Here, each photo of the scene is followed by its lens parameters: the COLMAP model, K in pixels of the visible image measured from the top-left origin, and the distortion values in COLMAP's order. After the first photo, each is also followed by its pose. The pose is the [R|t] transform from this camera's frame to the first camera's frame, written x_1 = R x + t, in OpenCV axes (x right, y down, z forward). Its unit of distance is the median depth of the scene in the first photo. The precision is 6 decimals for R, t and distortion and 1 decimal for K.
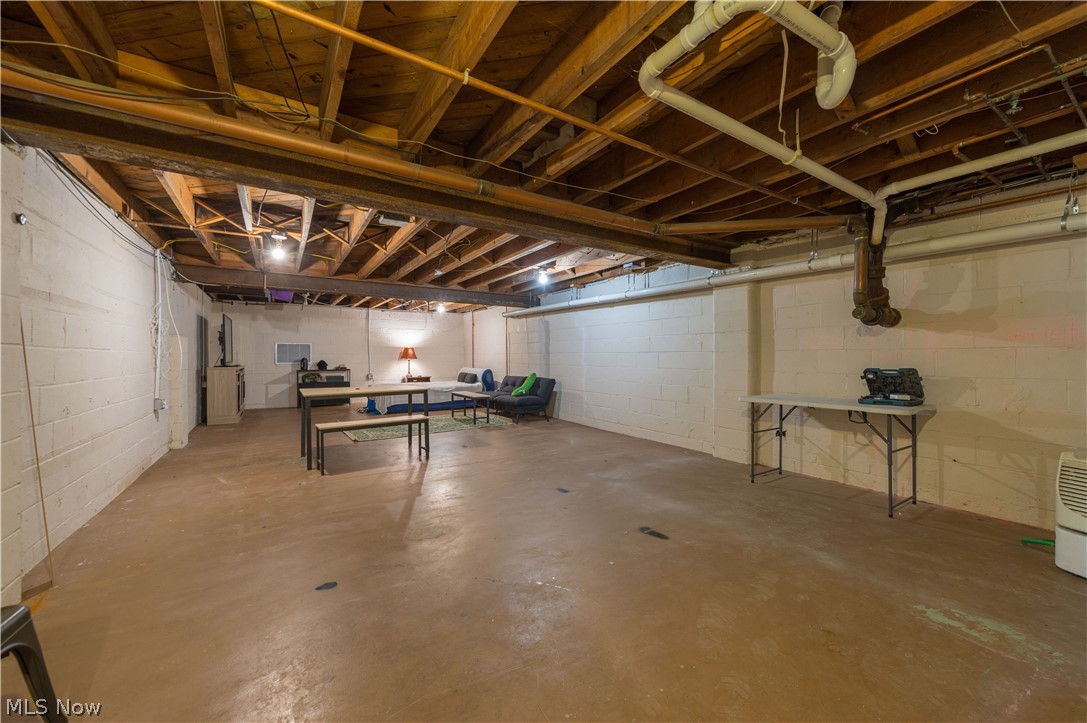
lens RADIAL K [[443.2, 0, 539.2], [0, 443.2, 353.7], [0, 0, 1]] dist [0.002022, 0.000093]
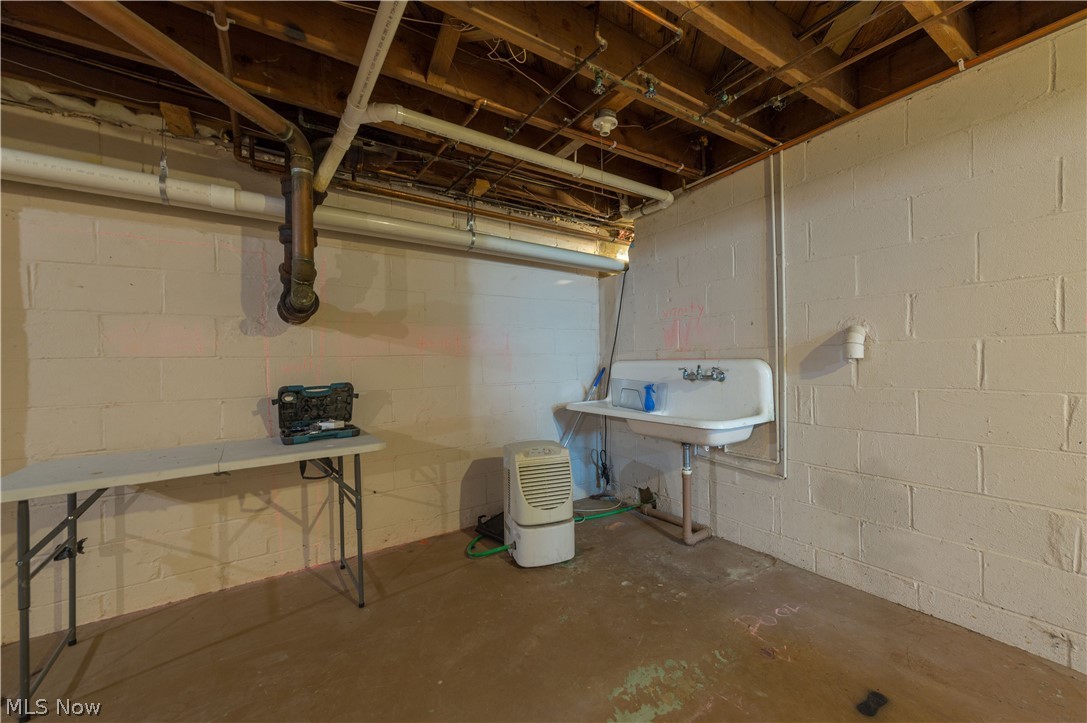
lens RADIAL K [[424.0, 0, 543.5], [0, 424.0, 361.5], [0, 0, 1]] dist [0.008635, 0.000082]
pose [[-0.056013, 0.001459, 0.998429, 0.128230], [0.013117, 0.999914, -0.000726, 0.002987], [-0.998344, 0.013056, -0.056027, 0.715839]]
